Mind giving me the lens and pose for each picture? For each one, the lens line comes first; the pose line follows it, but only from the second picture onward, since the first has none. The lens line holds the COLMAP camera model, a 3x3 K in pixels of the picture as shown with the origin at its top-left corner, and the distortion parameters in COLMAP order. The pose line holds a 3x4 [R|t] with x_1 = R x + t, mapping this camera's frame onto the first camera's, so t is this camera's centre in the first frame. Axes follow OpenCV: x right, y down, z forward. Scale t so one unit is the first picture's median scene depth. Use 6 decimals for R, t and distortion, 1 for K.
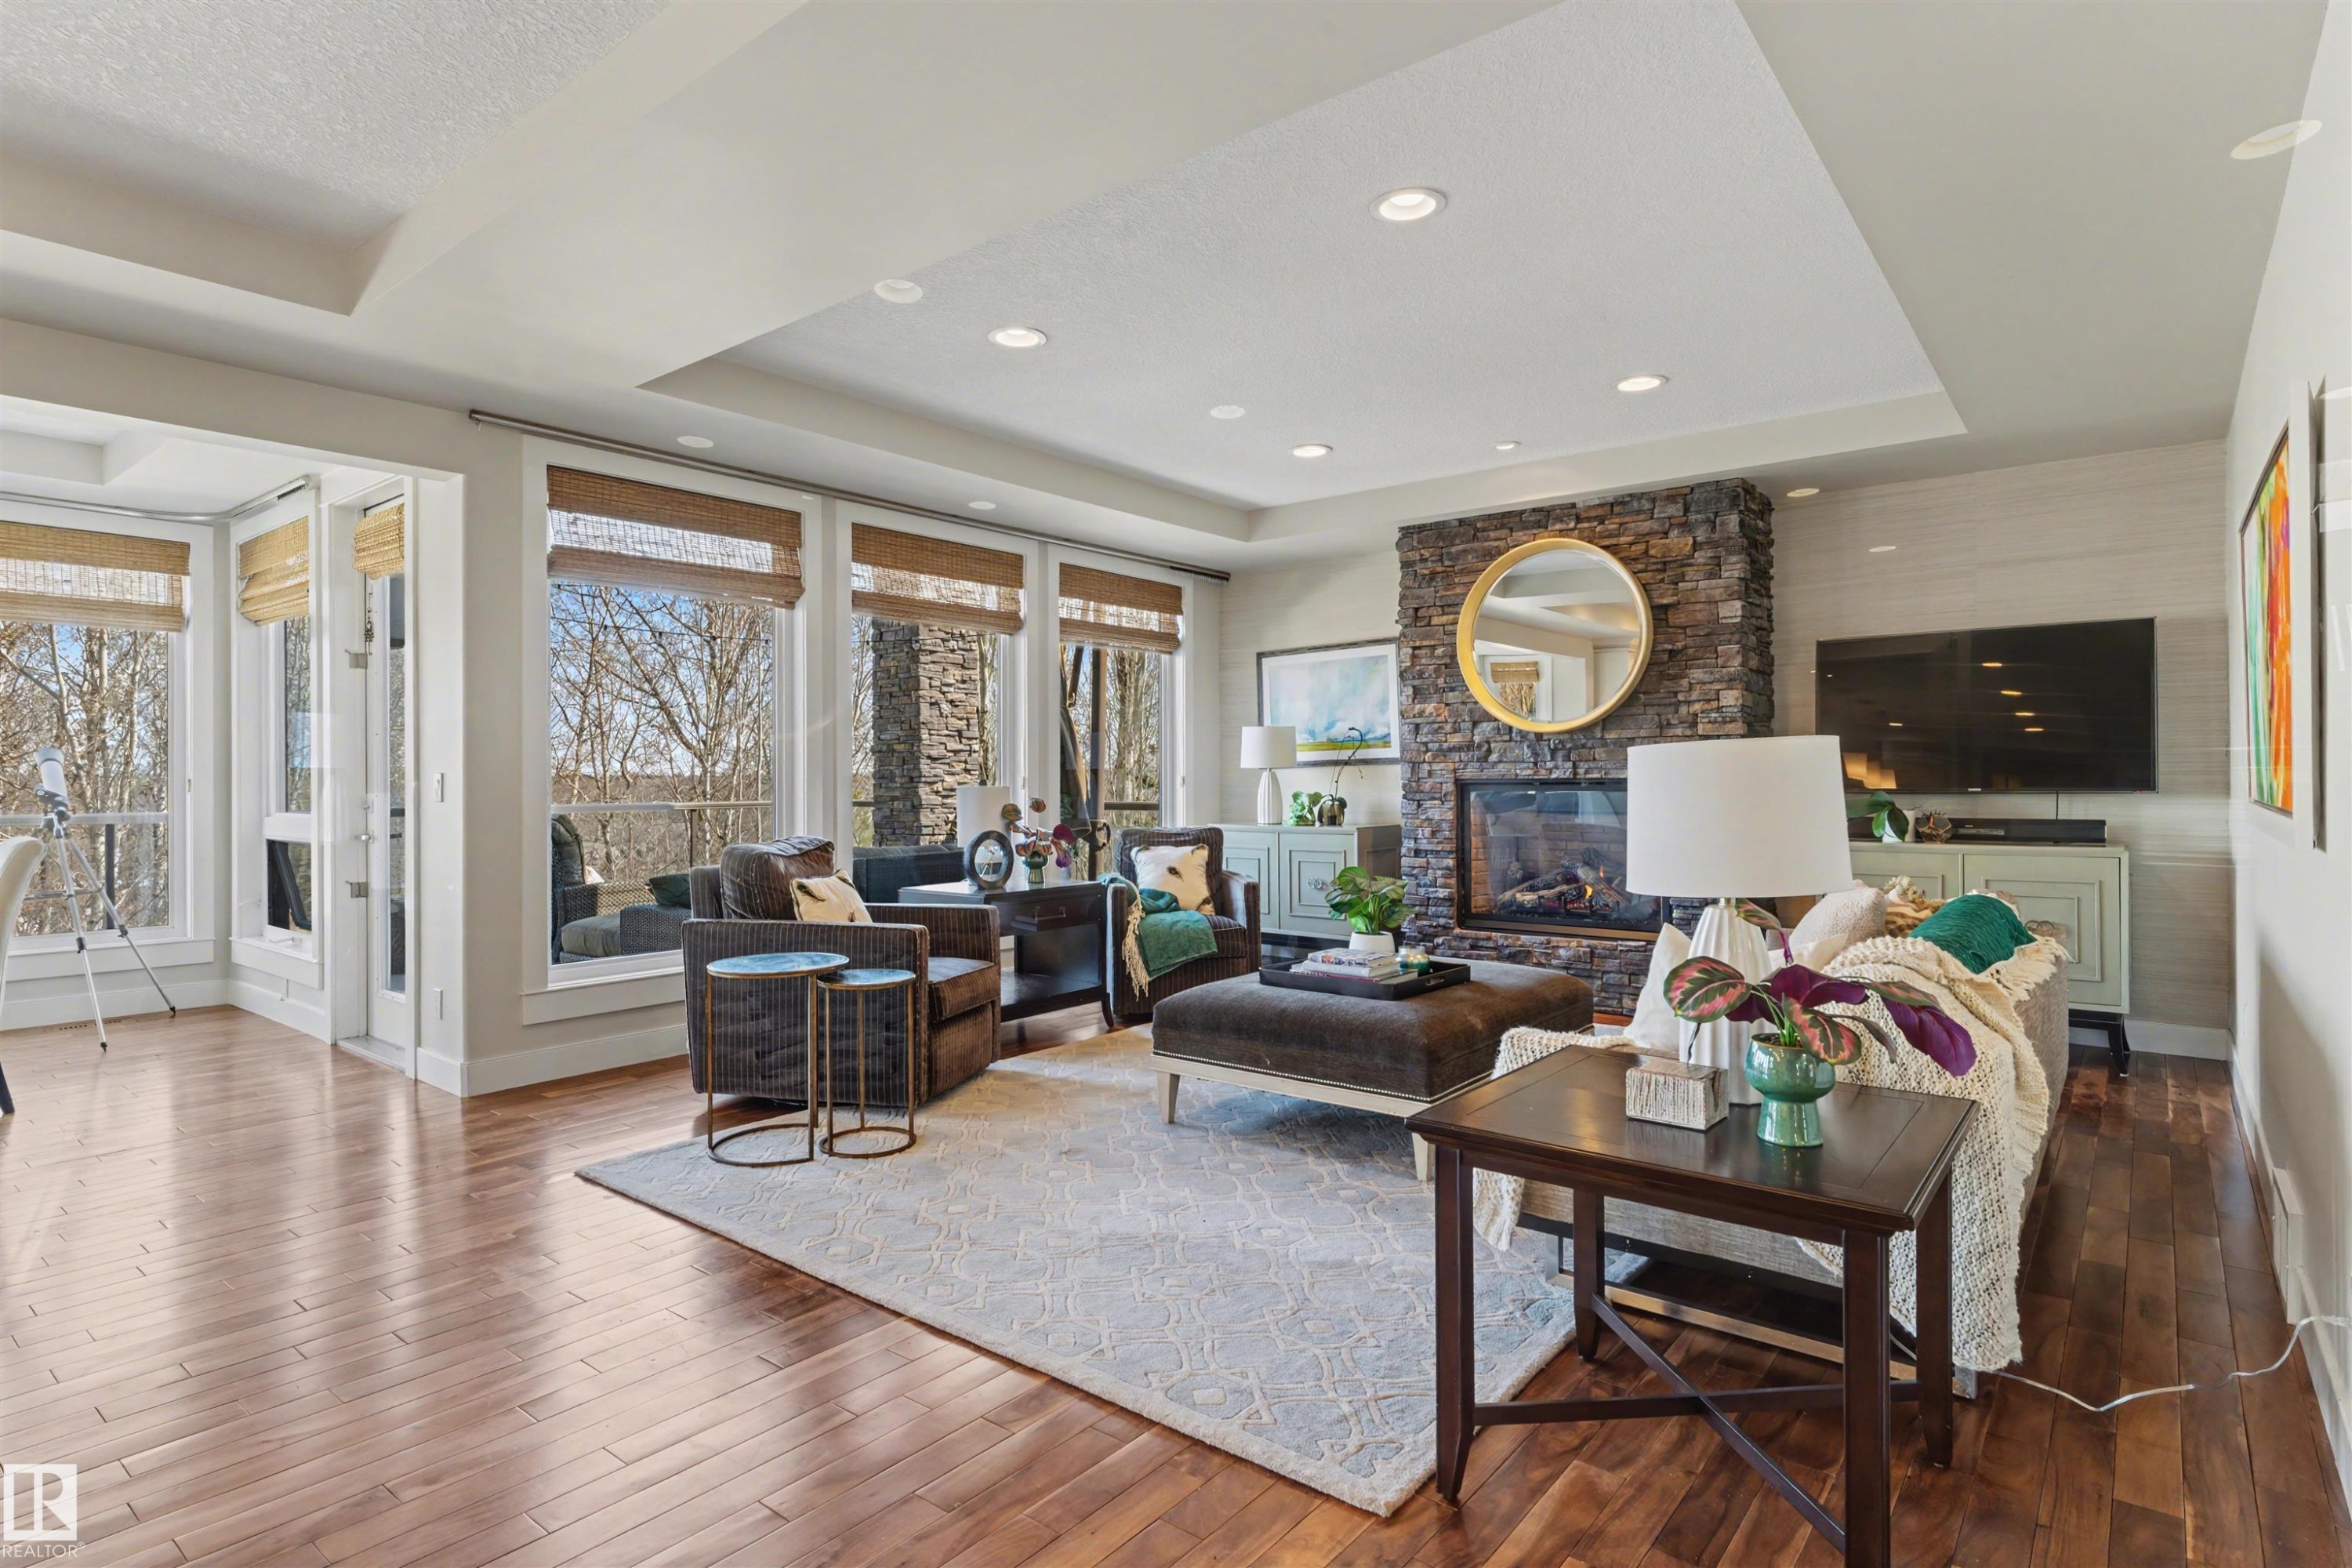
lens RADIAL K [[1212.9, 0, 1178.3], [0, 1212.9, 778.6], [0, 0, 1]] dist [0.001467, -0.000181]
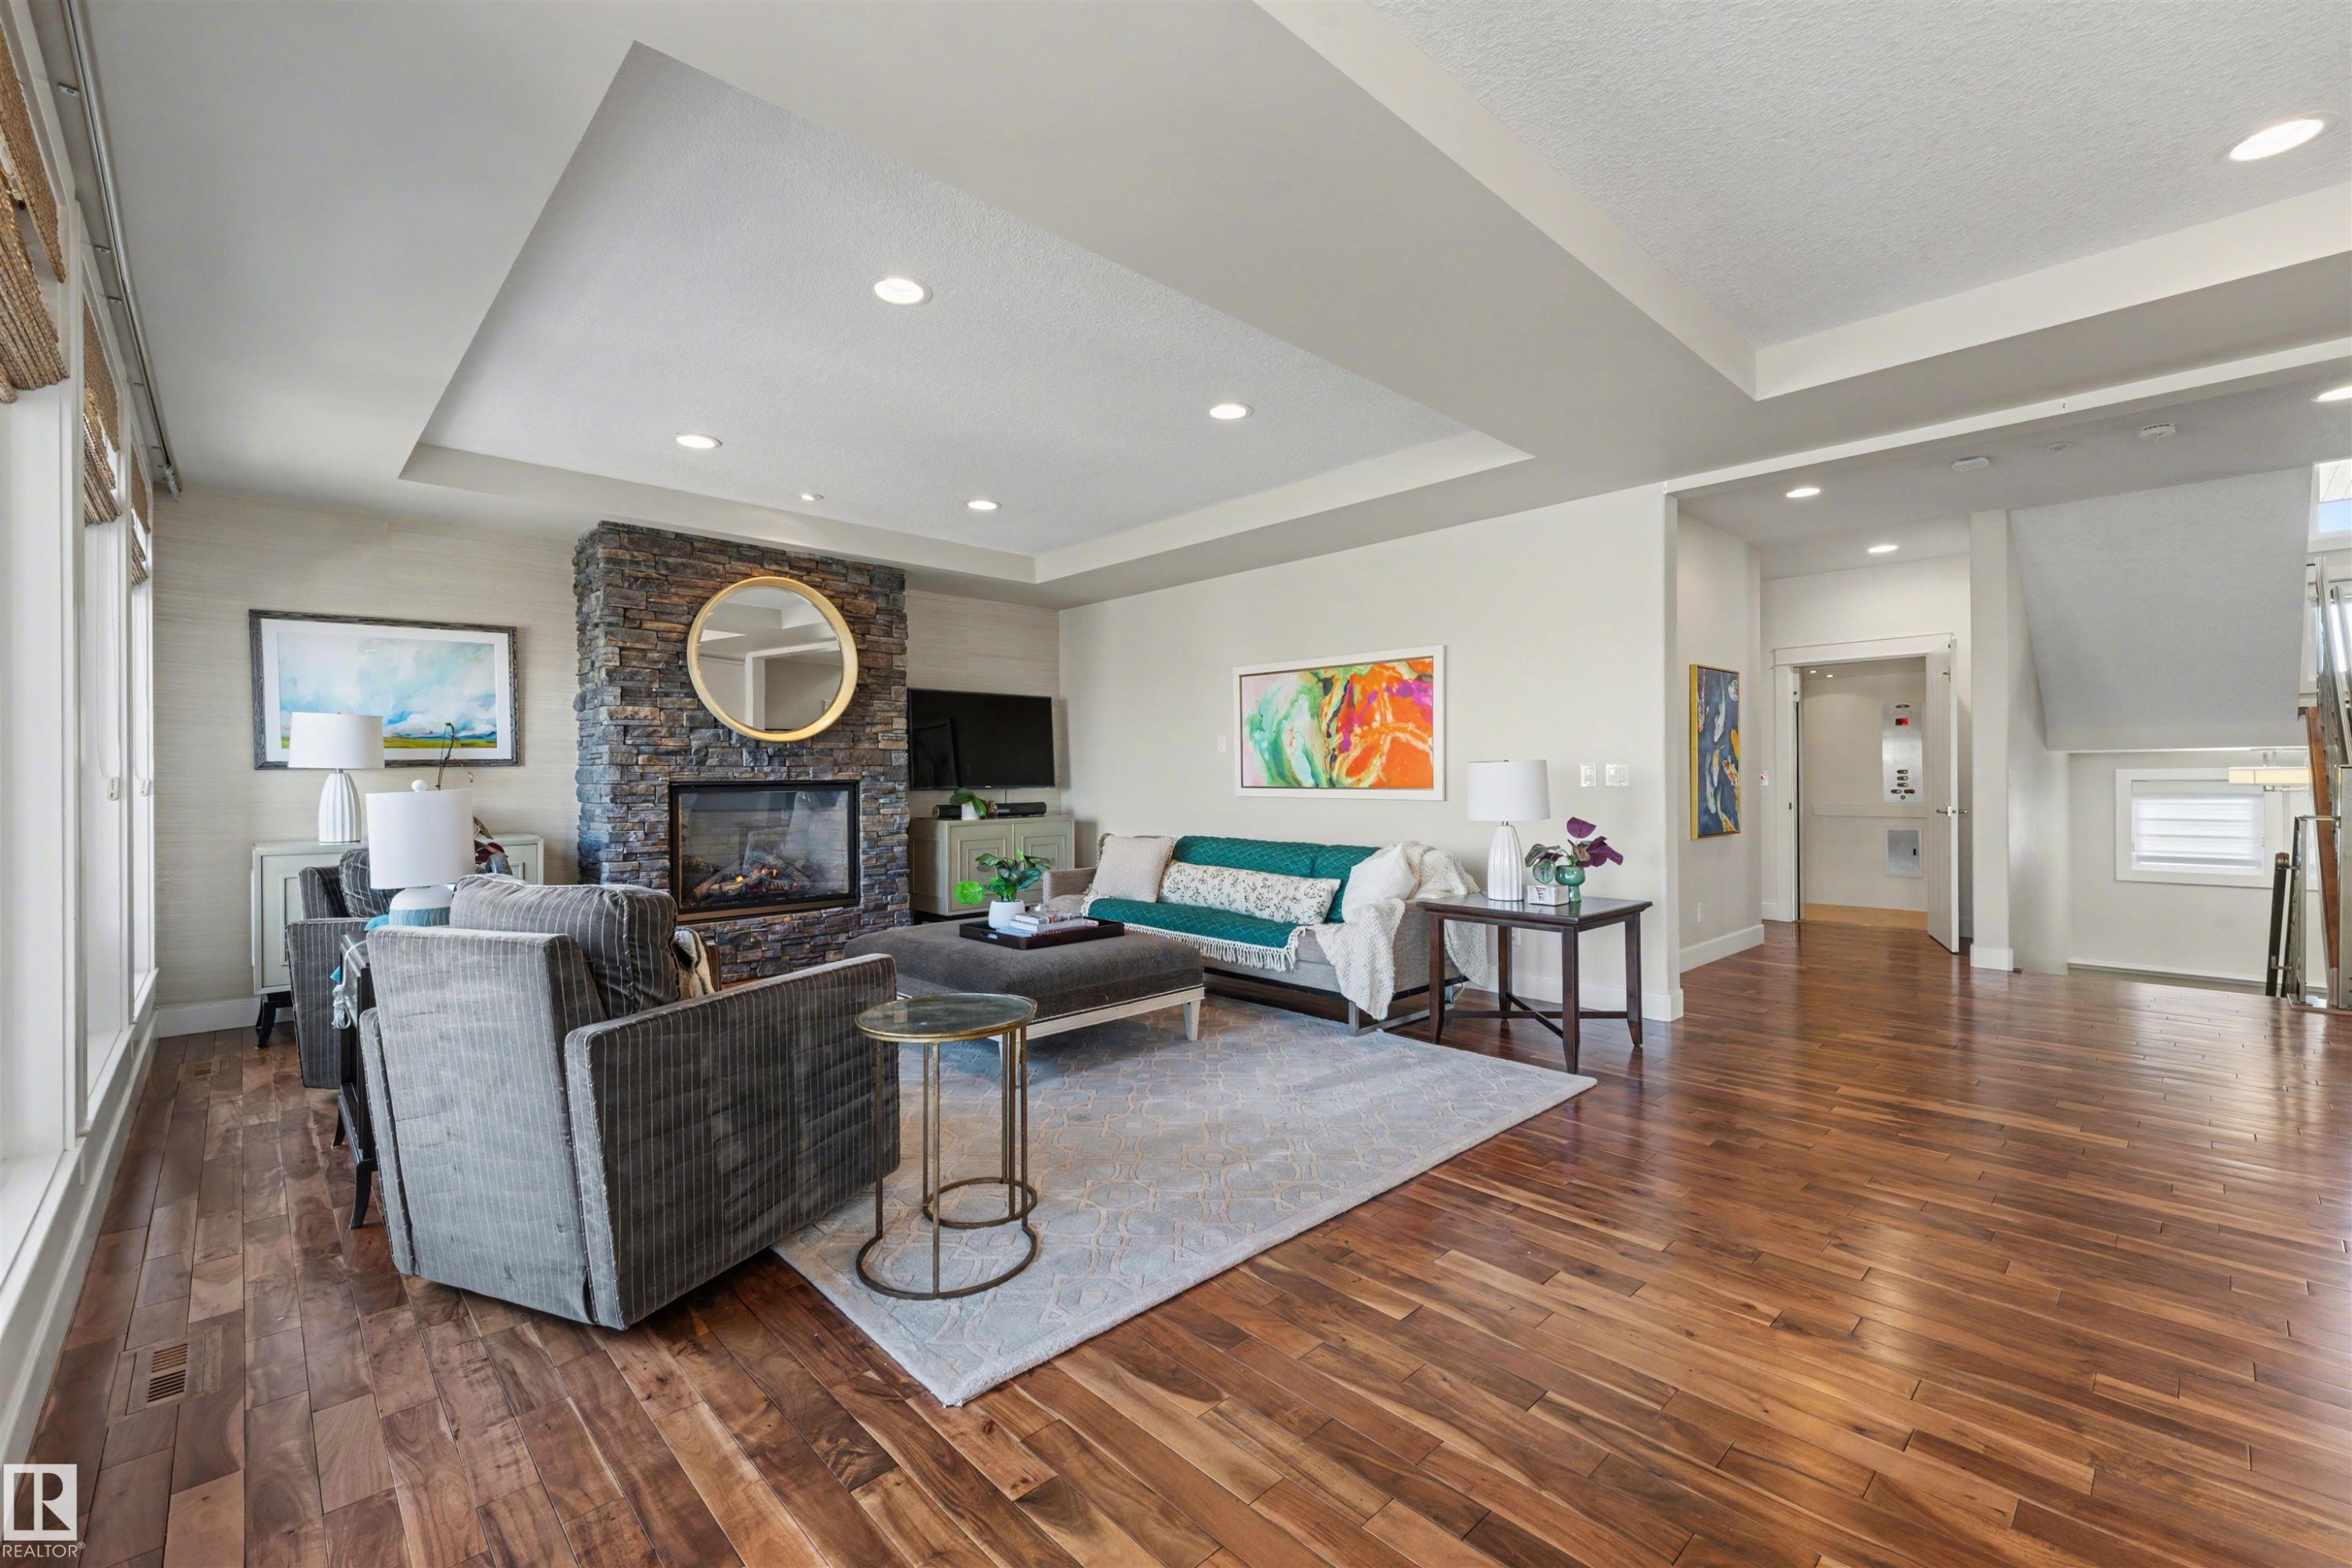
lens RADIAL K [[973.3, 0, 1185.5], [0, 973.3, 781.5], [0, 0, 1]] dist [0.002542, -0.000044]
pose [[0.123029, 0.000148, 0.992403, -0.547974], [0.005715, 0.999983, -0.000858, 0.003500], [-0.992387, 0.005777, 0.123026, 0.463175]]
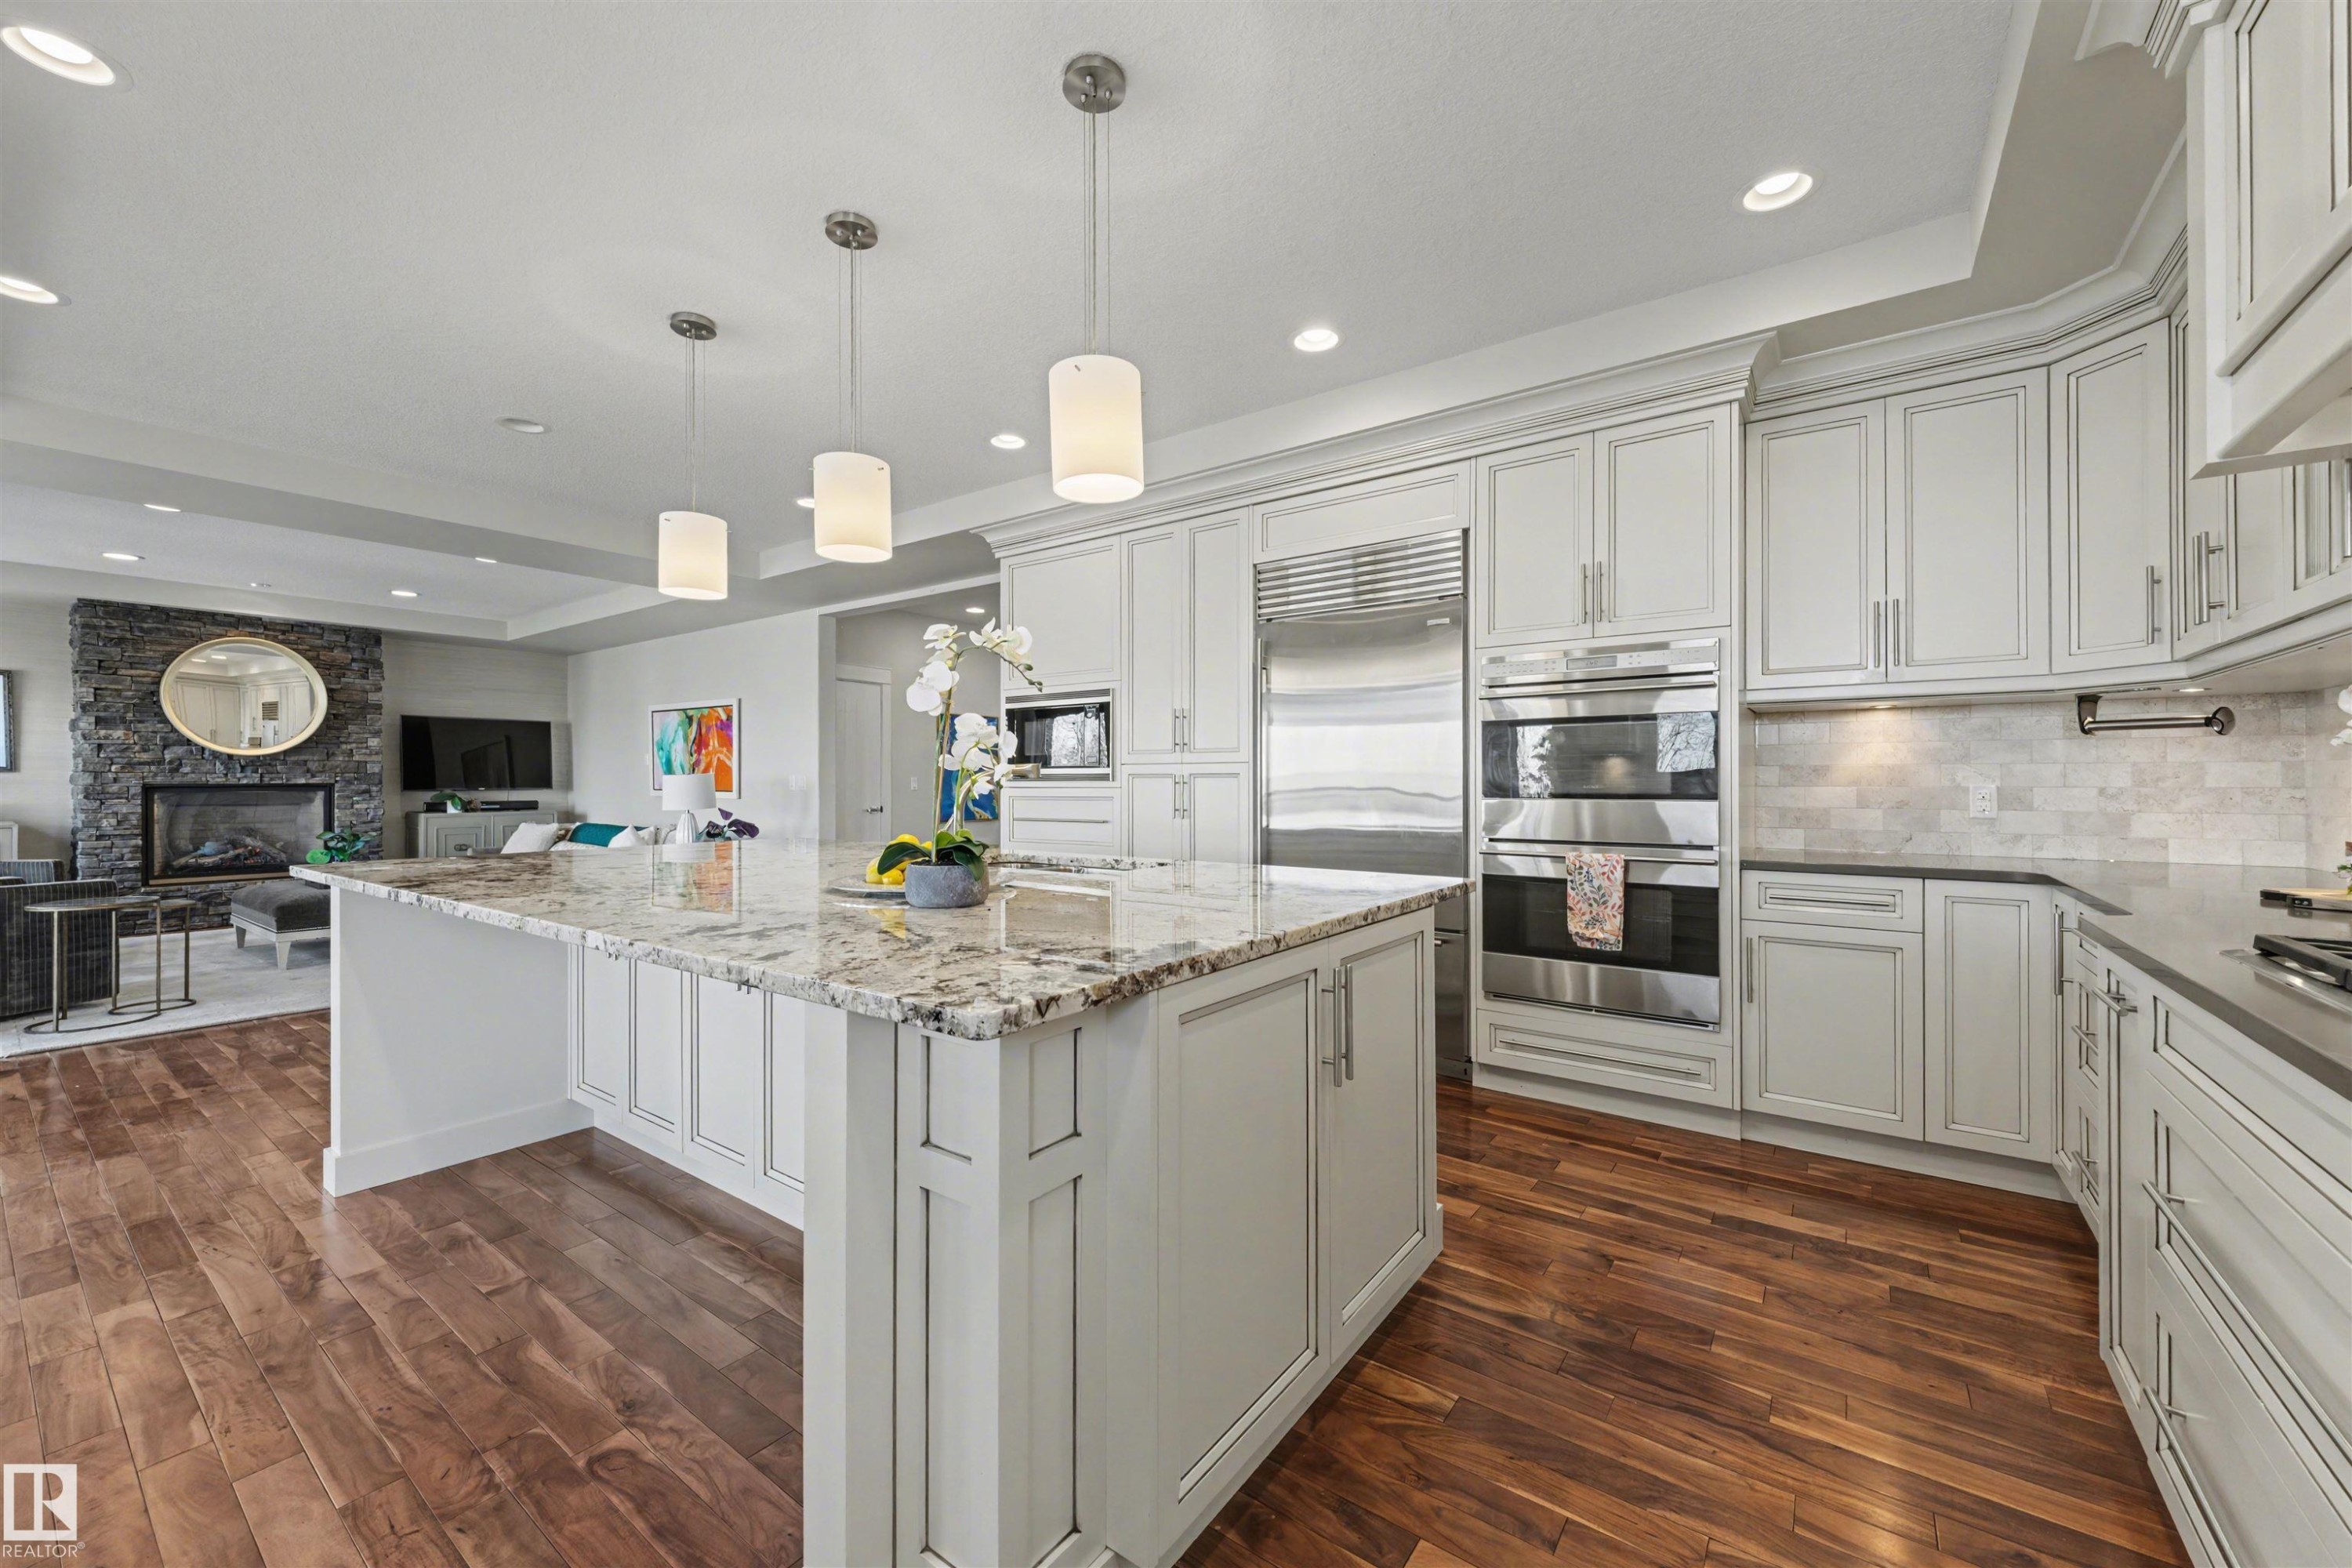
lens RADIAL K [[906.1, 0, 1166.7], [0, 906.1, 779.3], [0, 0, 1]] dist [0.000958, -0.000326]
pose [[-0.050675, 0.007666, 0.998686, -0.919581], [0.002291, 0.999969, -0.007560, 0.005703], [-0.998713, 0.001905, -0.050691, -0.165095]]
